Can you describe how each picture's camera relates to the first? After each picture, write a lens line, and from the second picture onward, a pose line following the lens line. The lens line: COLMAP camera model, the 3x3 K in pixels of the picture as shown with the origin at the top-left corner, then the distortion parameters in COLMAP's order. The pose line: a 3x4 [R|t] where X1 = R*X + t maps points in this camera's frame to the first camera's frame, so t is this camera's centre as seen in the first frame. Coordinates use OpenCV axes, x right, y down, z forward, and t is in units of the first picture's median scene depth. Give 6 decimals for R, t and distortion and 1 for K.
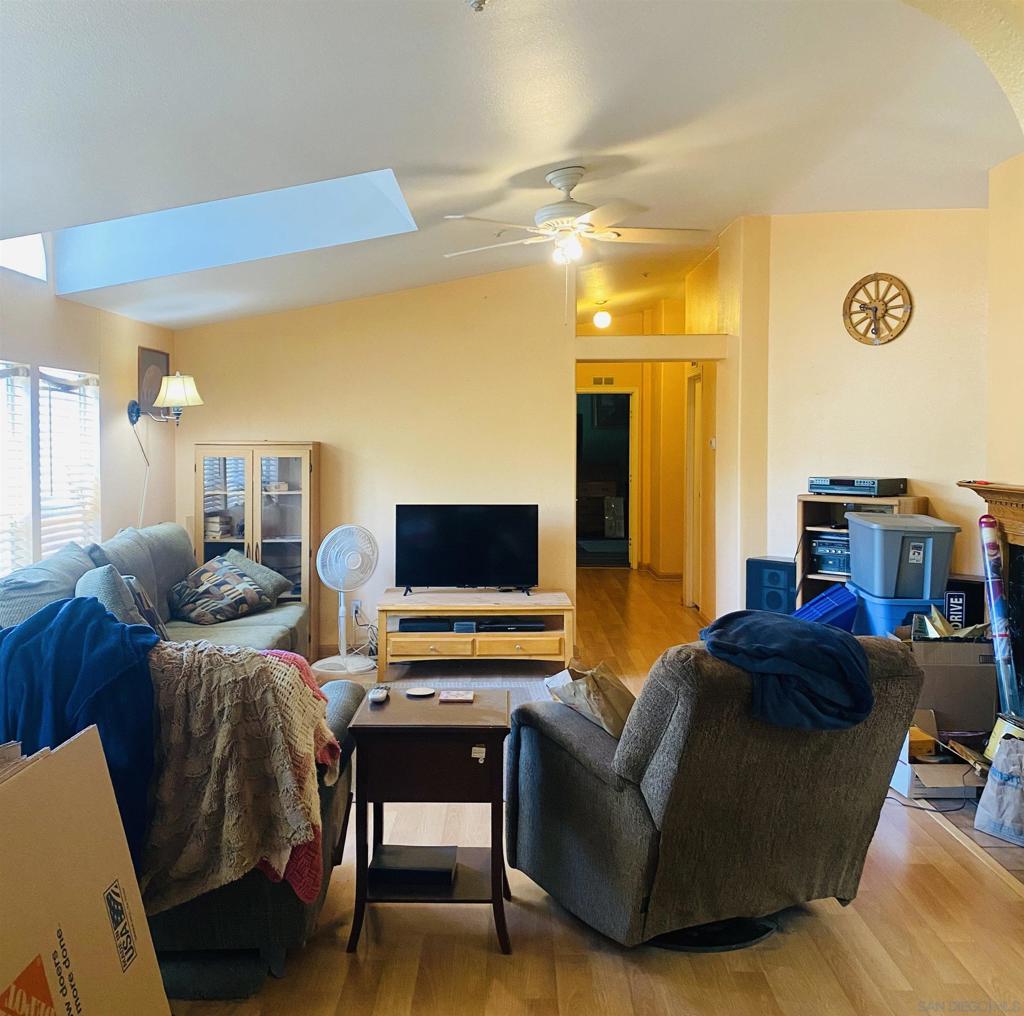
lens RADIAL K [[1046.8, 0, 510.6], [0, 1046.8, 471.5], [0, 0, 1]] dist [0.070819, -0.136707]
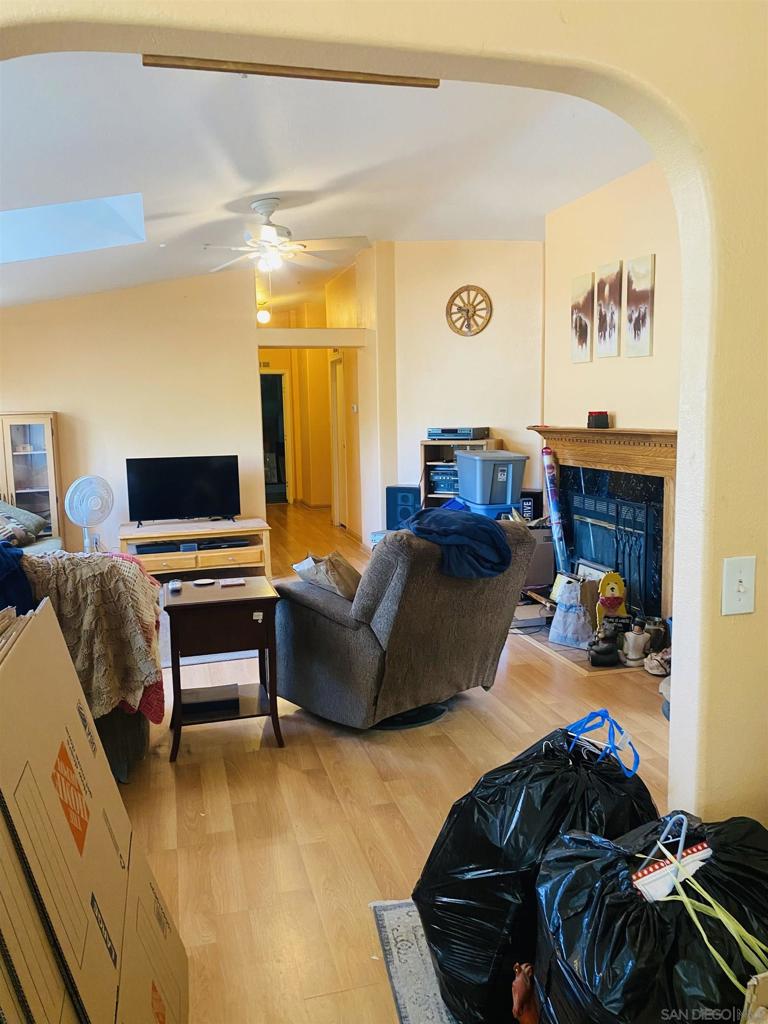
lens RADIAL K [[784.1, 0, 384.0], [0, 784.1, 512.0], [0, 0, 1]] dist [0.078936, -0.001082]
pose [[0.961802, -0.058324, 0.267460, -0.092731], [0.032844, 0.994568, 0.098772, 0.014478], [-0.271768, -0.086215, 0.958493, -0.049983]]
